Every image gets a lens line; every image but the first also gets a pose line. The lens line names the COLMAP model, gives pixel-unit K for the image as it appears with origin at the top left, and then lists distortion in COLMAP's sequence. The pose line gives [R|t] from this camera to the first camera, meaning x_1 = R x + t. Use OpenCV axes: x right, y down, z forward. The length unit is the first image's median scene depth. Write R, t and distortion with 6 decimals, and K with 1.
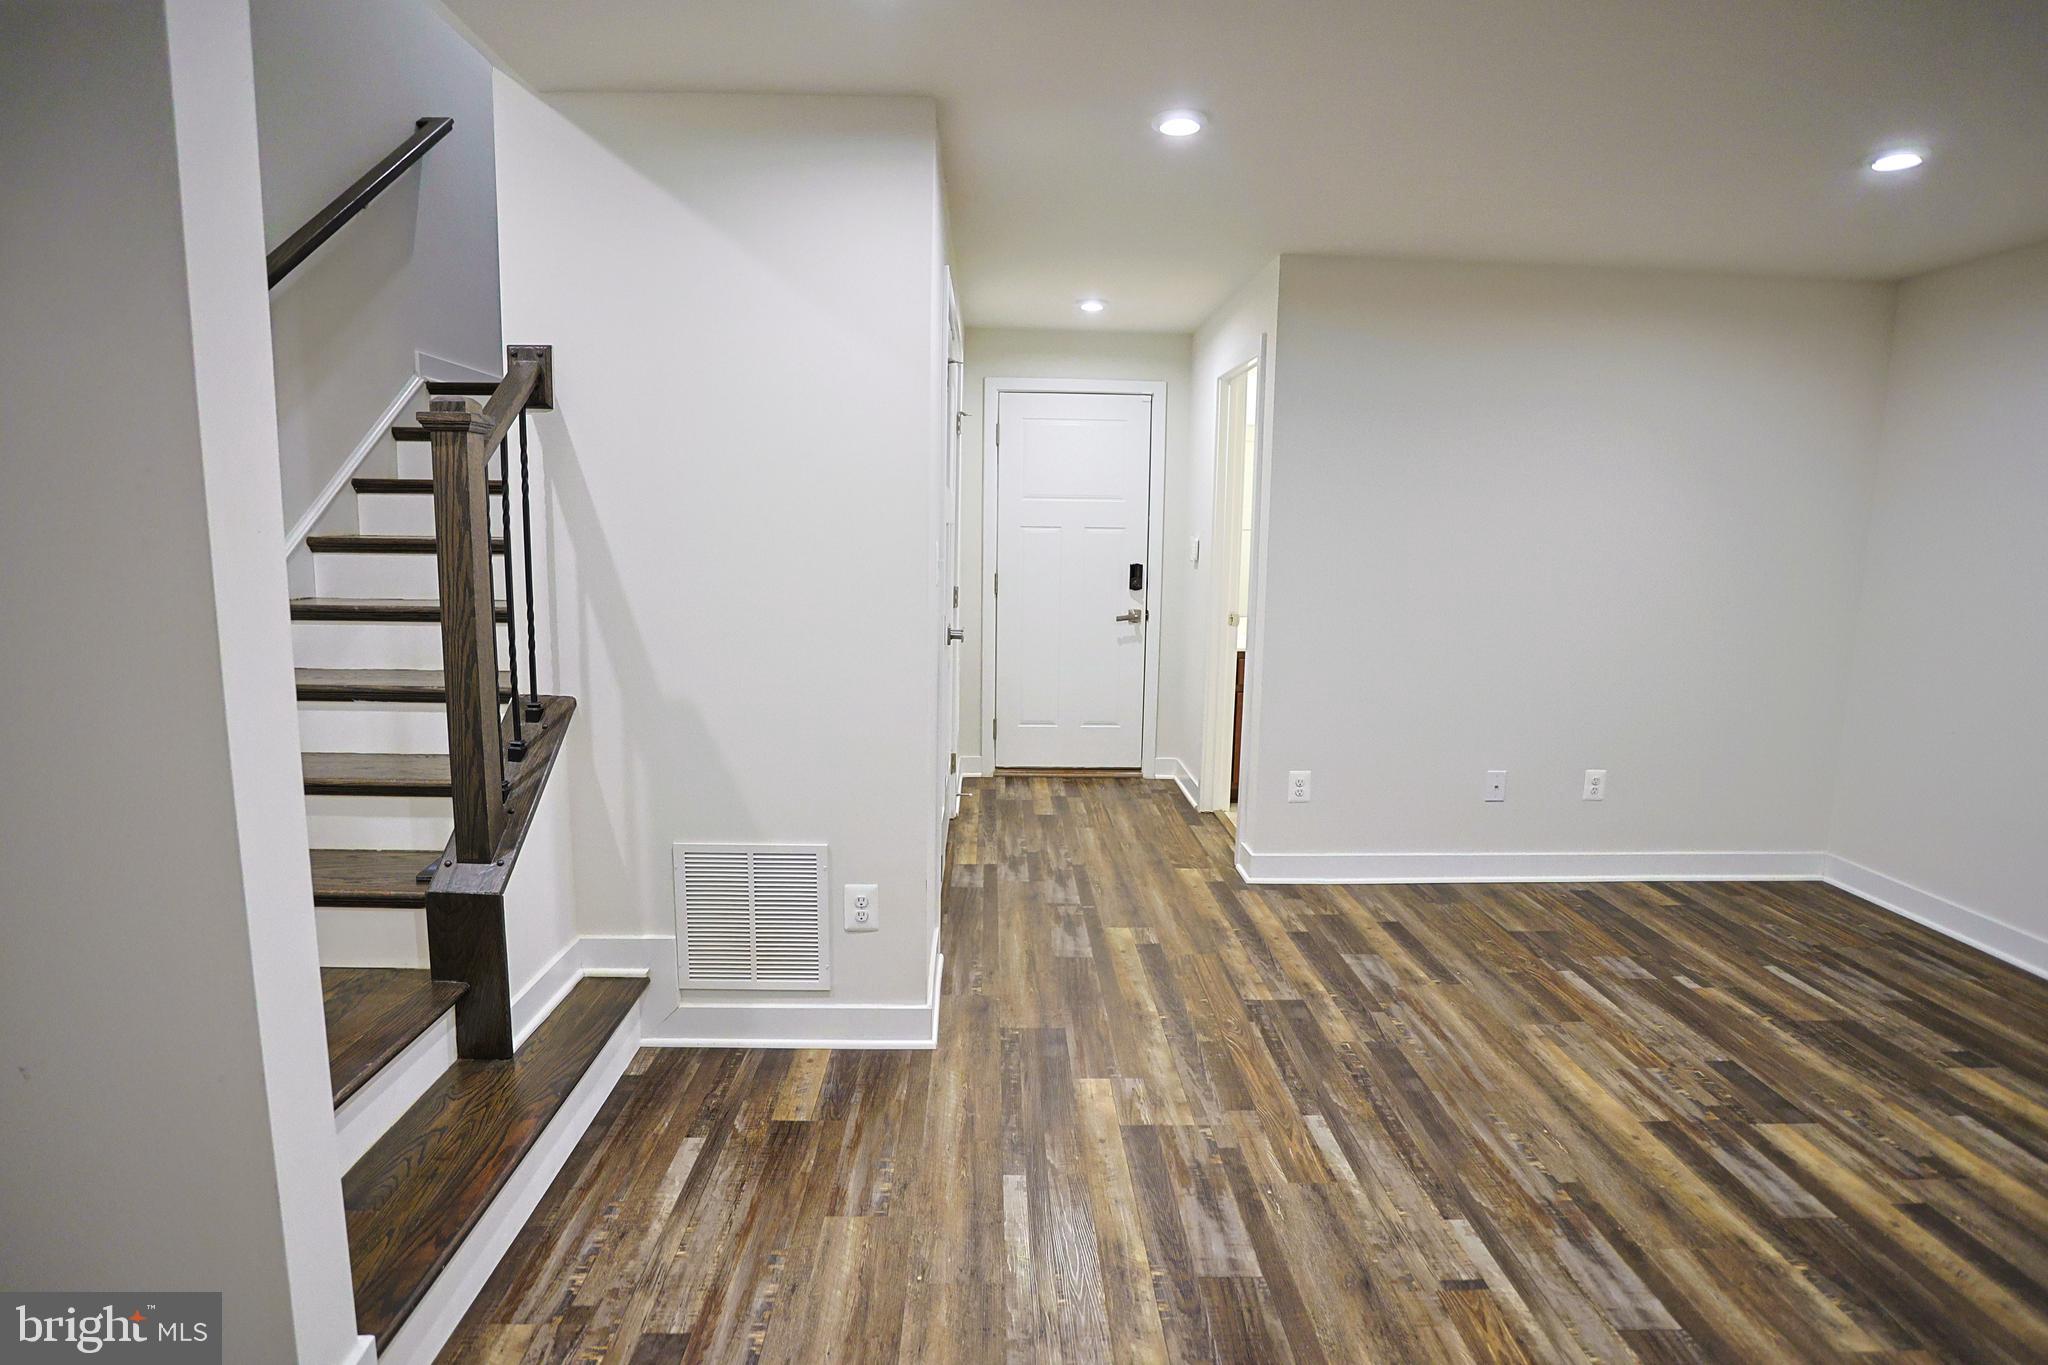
lens RADIAL K [[1073.0, 0, 1026.9], [0, 1073.0, 684.1], [0, 0, 1]] dist [-0.067459, 0.024857]
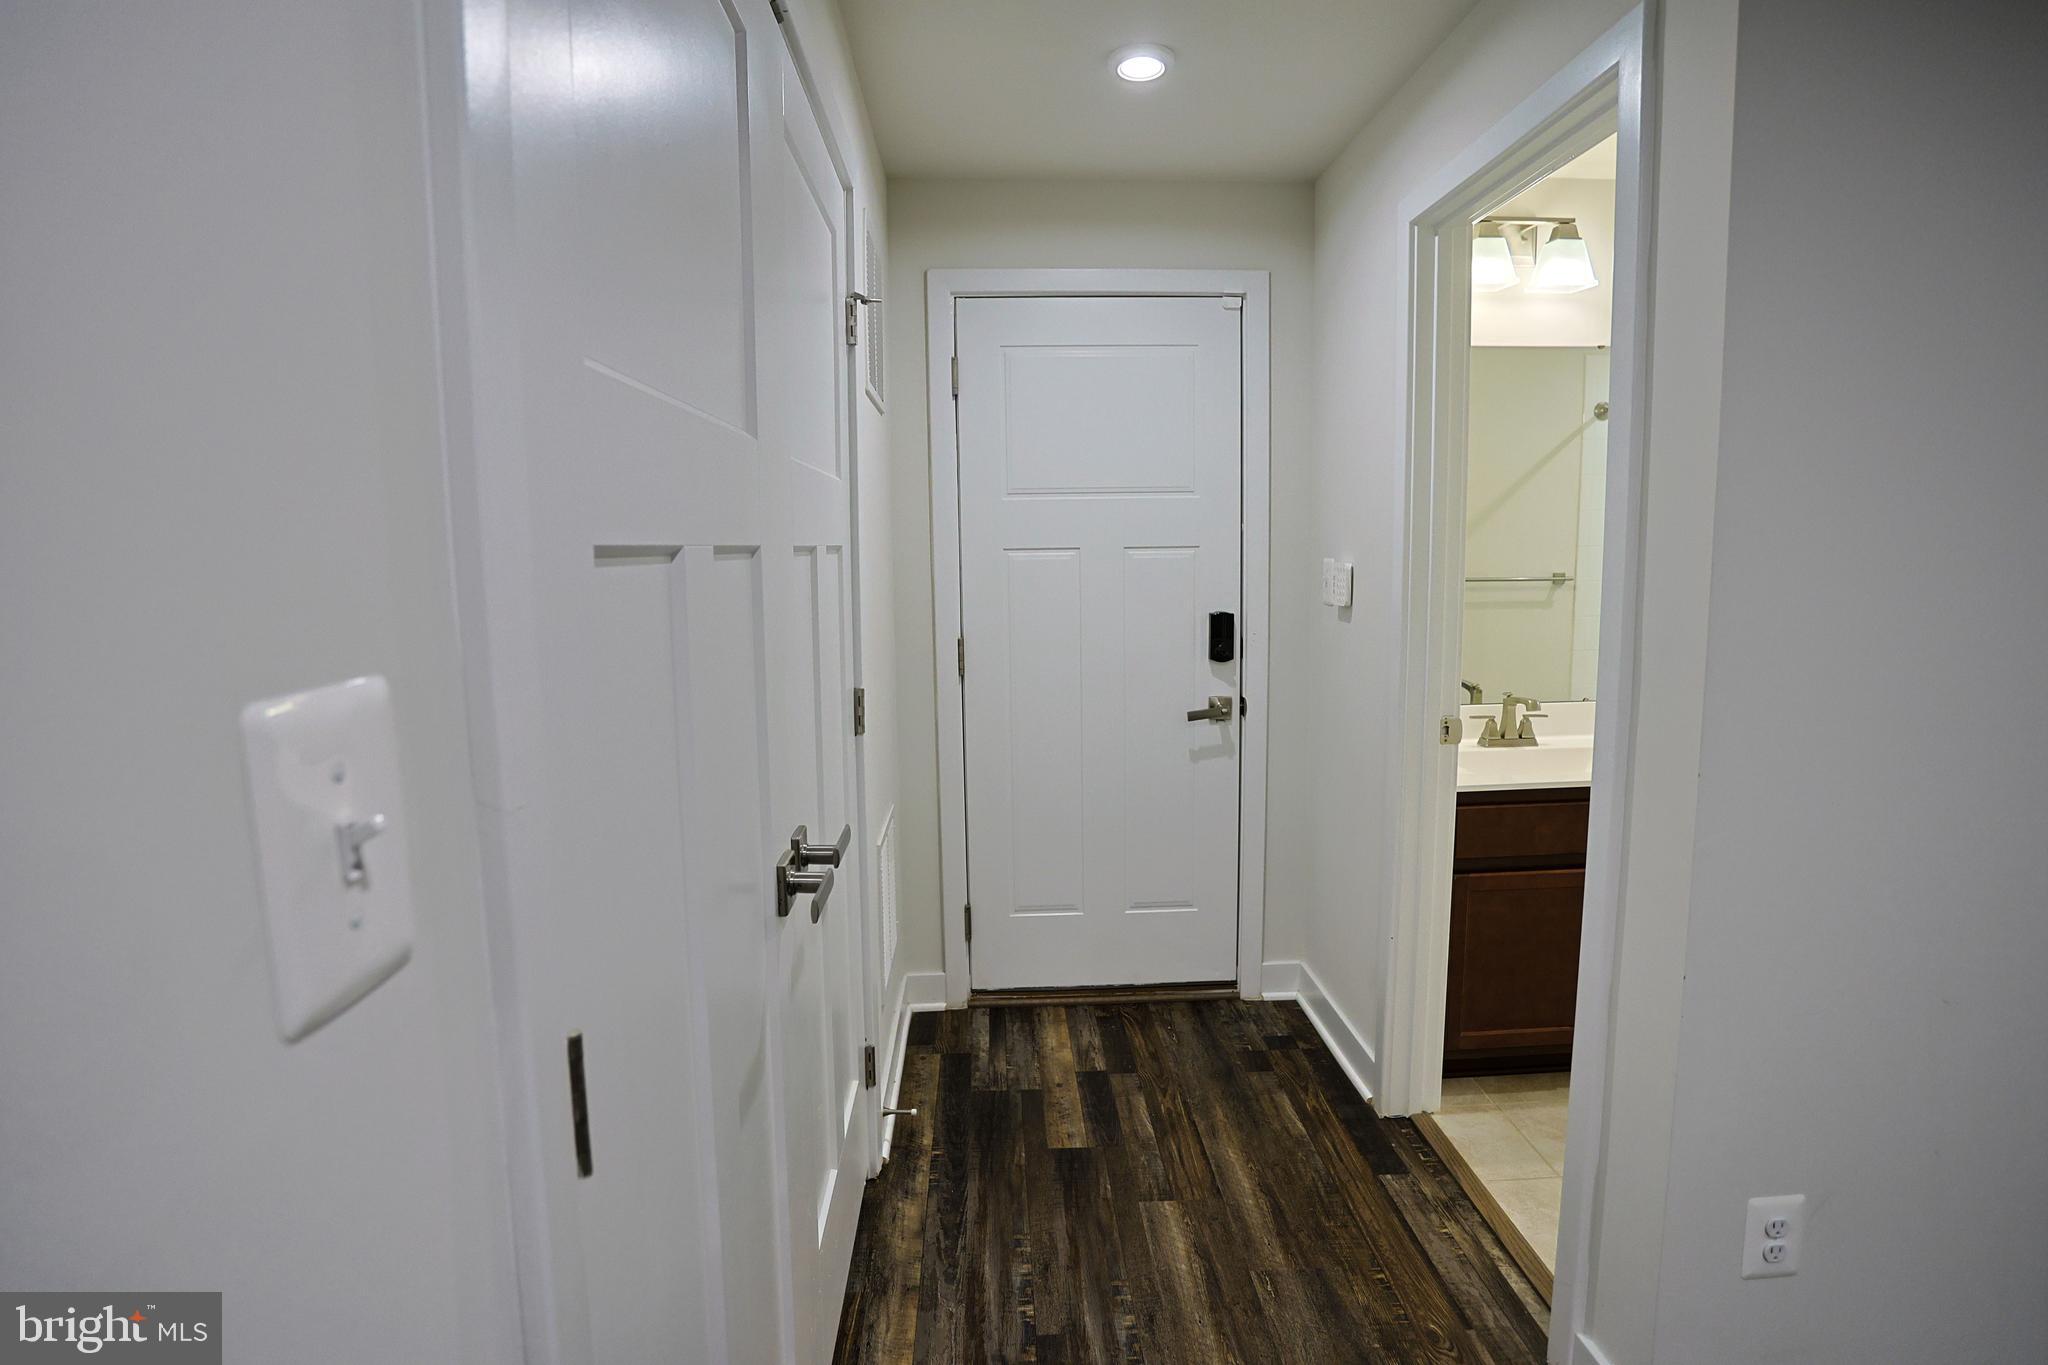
lens RADIAL K [[1073.0, 0, 1022.1], [0, 1073.0, 683.2], [0, 0, 1]] dist [-0.067459, 0.024857]
pose [[0.999536, -0.030288, -0.003081, 0.005268], [0.030214, 0.999305, -0.021853, -0.120497], [0.003741, 0.021750, 0.999756, 0.820897]]
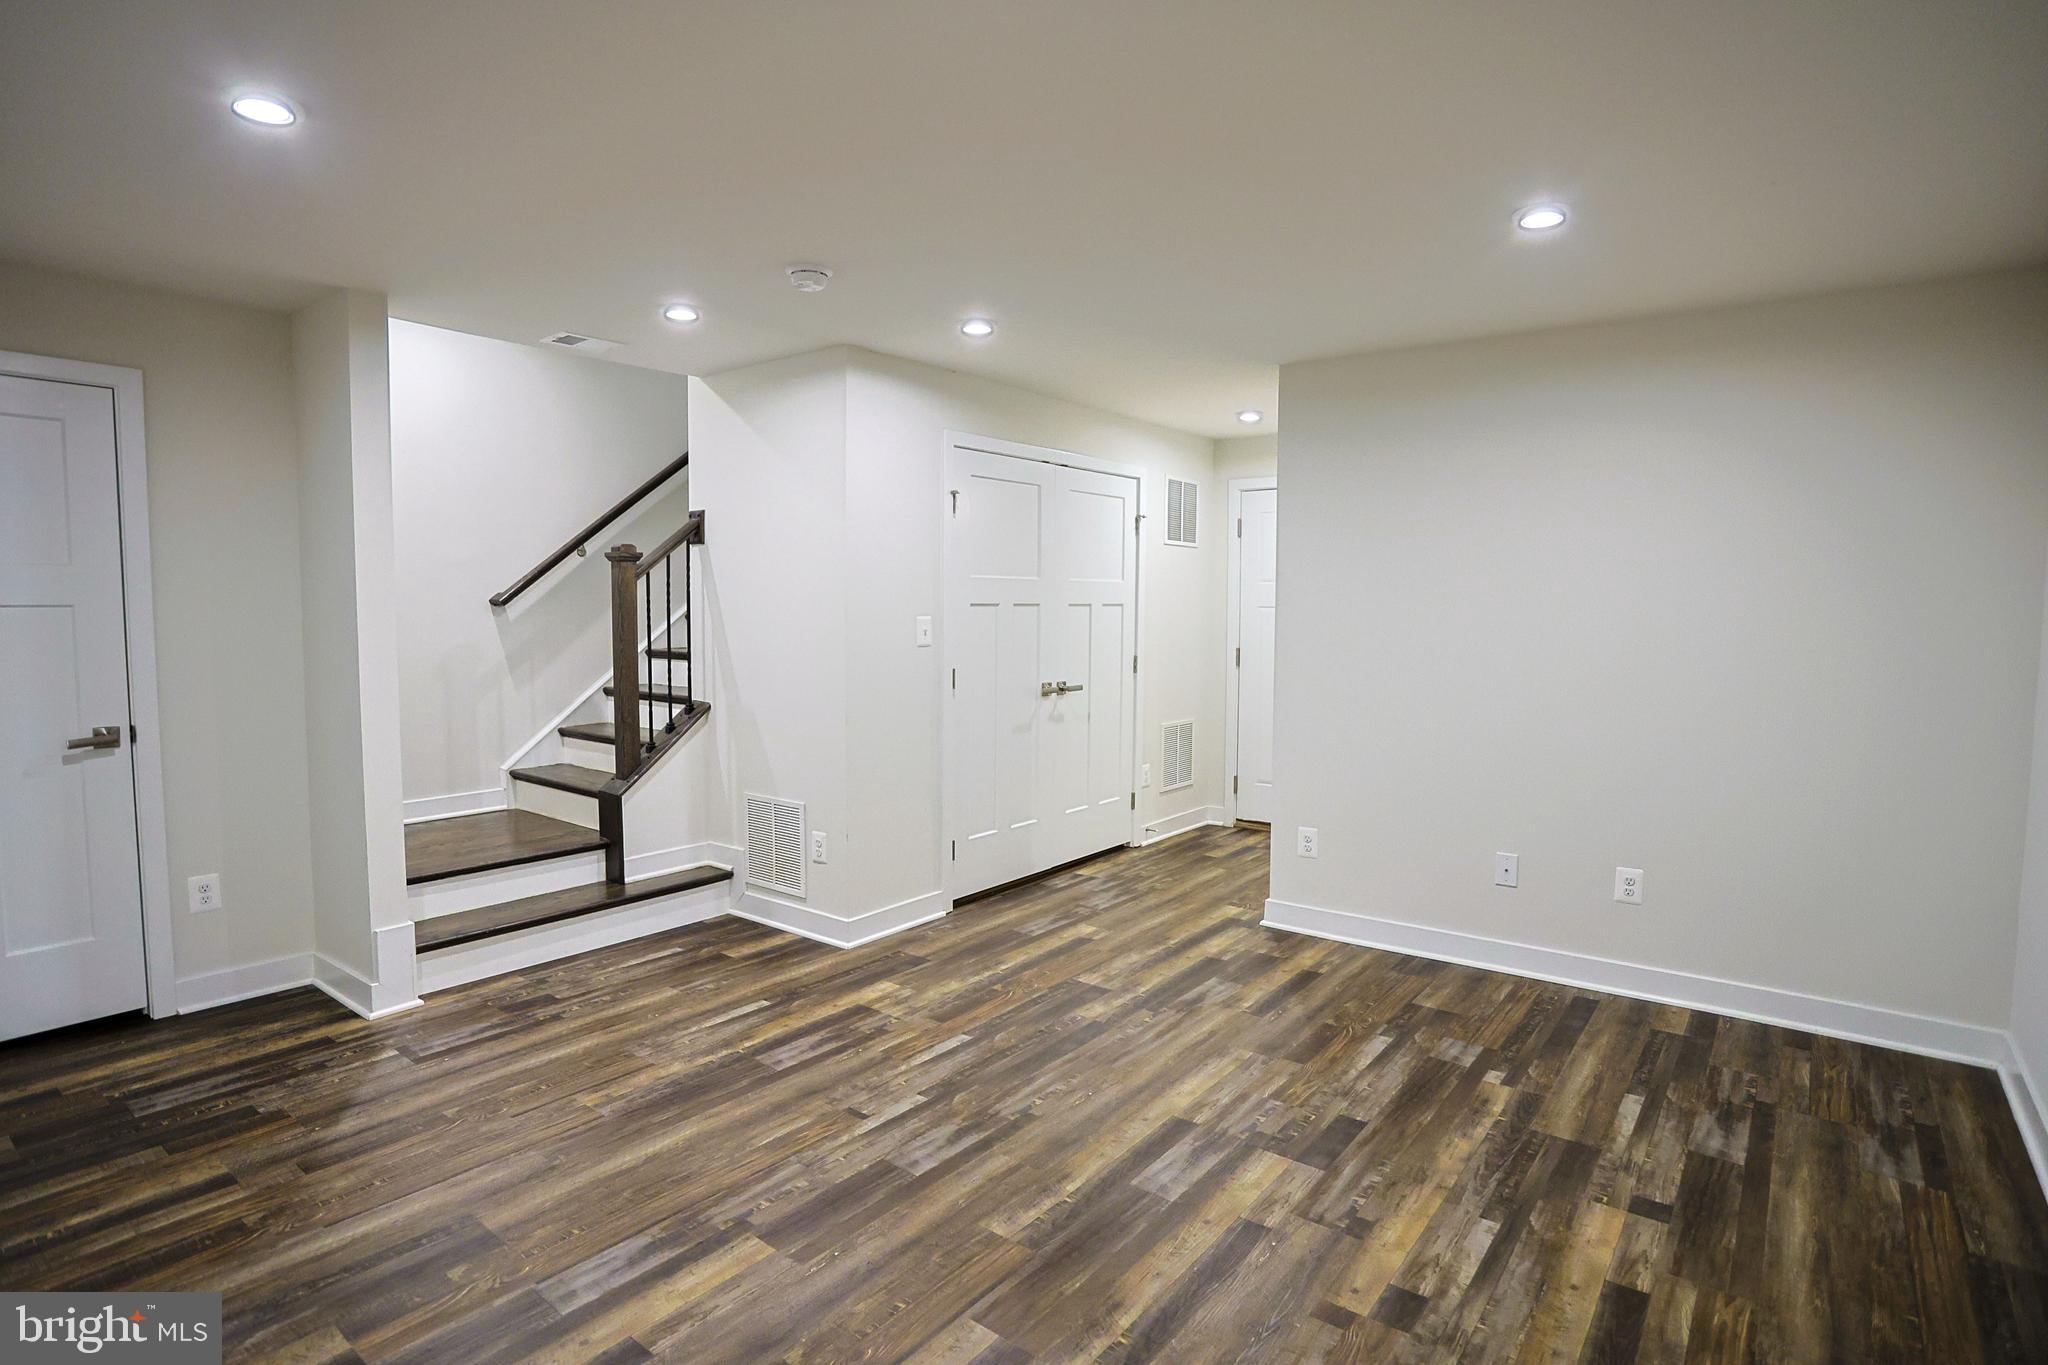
lens RADIAL K [[1073.0, 0, 1010.2], [0, 1073.0, 678.4], [0, 0, 1]] dist [-0.067459, 0.024857]
pose [[0.758716, 0.032231, -0.650623, 0.925790], [-0.086132, 0.994970, -0.051152, 0.016016], [0.645702, 0.094850, 0.757676, -0.027541]]
